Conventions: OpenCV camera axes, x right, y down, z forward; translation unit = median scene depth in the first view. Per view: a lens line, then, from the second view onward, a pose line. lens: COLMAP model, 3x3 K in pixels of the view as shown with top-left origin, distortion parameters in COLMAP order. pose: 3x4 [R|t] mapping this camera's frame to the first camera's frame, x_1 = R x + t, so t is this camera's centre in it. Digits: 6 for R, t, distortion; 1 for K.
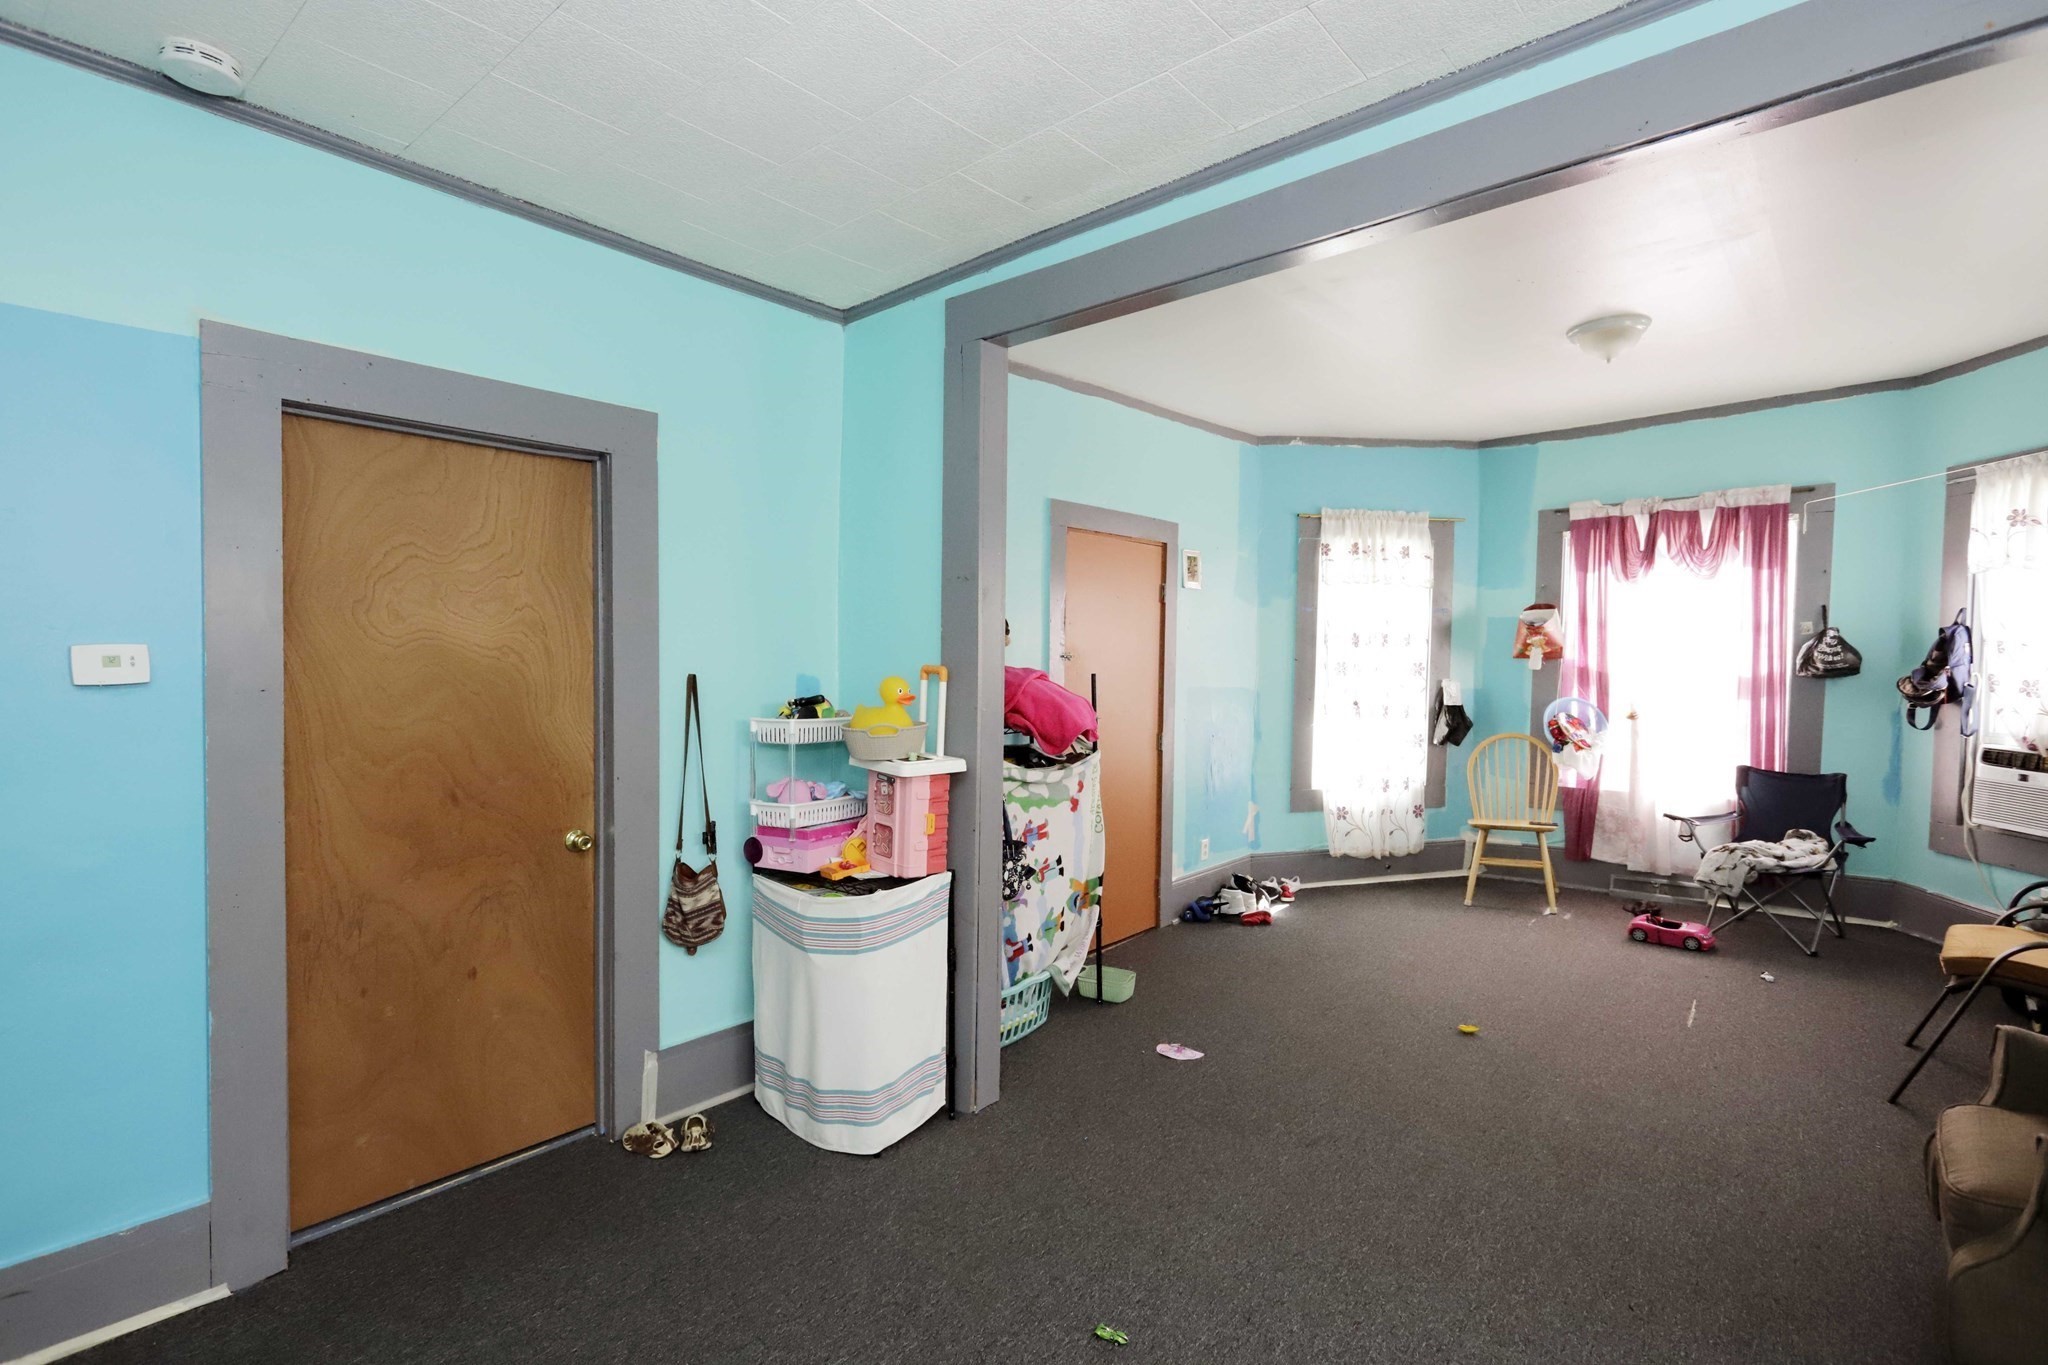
lens RADIAL K [[964.1, 0, 1024.1], [0, 964.1, 685.3], [0, 0, 1]] dist [0.003129, 0.000838]
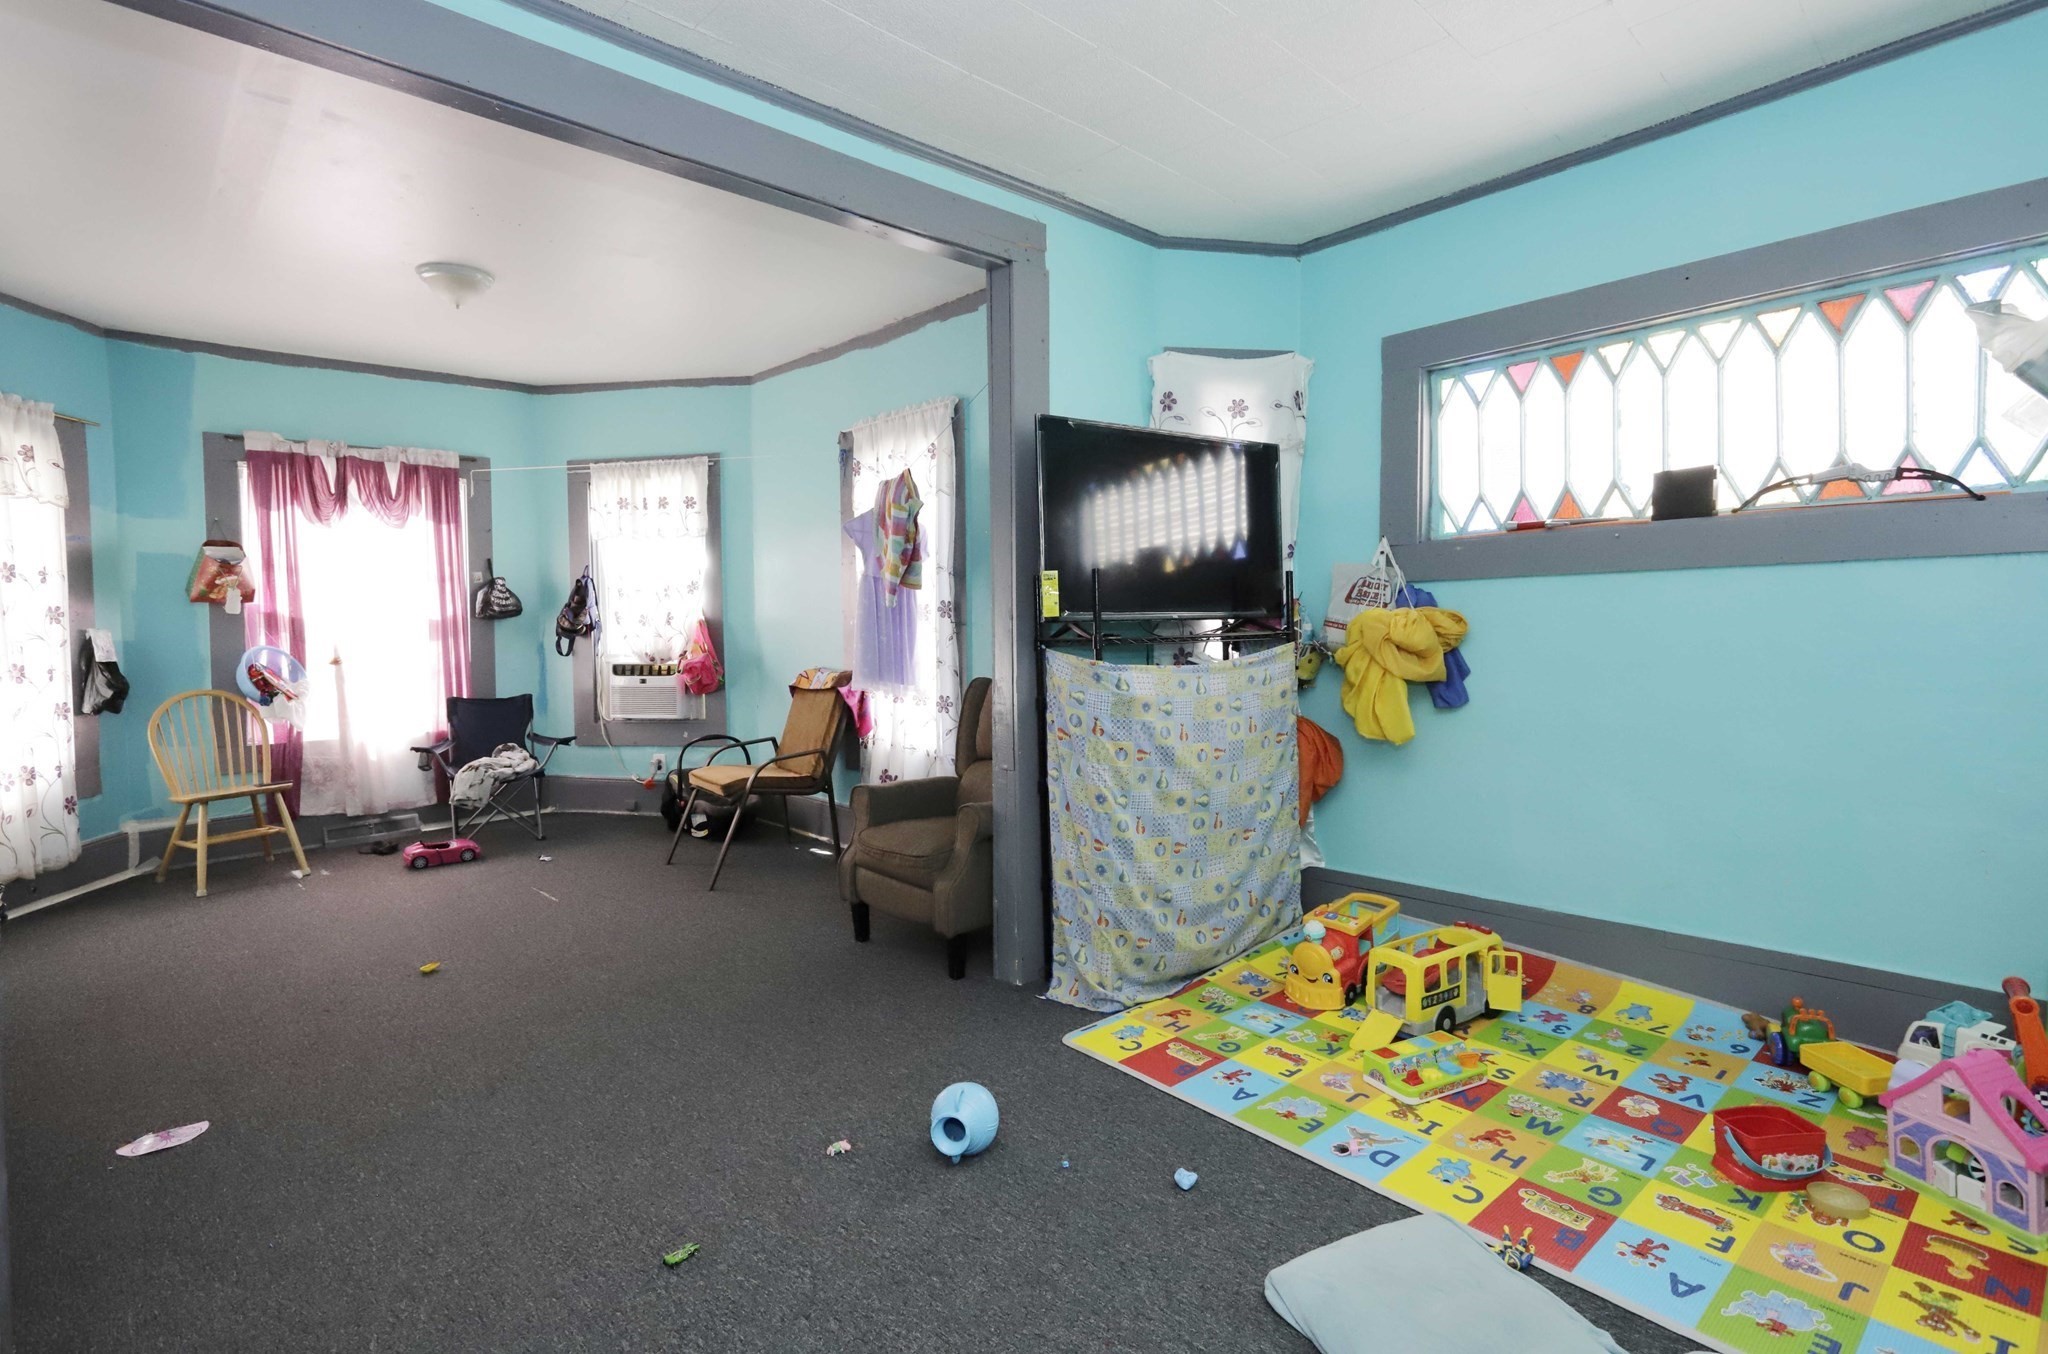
lens RADIAL K [[964.1, 0, 1025.7], [0, 964.1, 663.5], [0, 0, 1]] dist [0.003129, 0.000838]
pose [[0.112129, -0.043915, 0.992723, -0.275365], [0.048568, 0.998071, 0.038666, 0.030884], [-0.992506, 0.043879, 0.114045, 0.193901]]
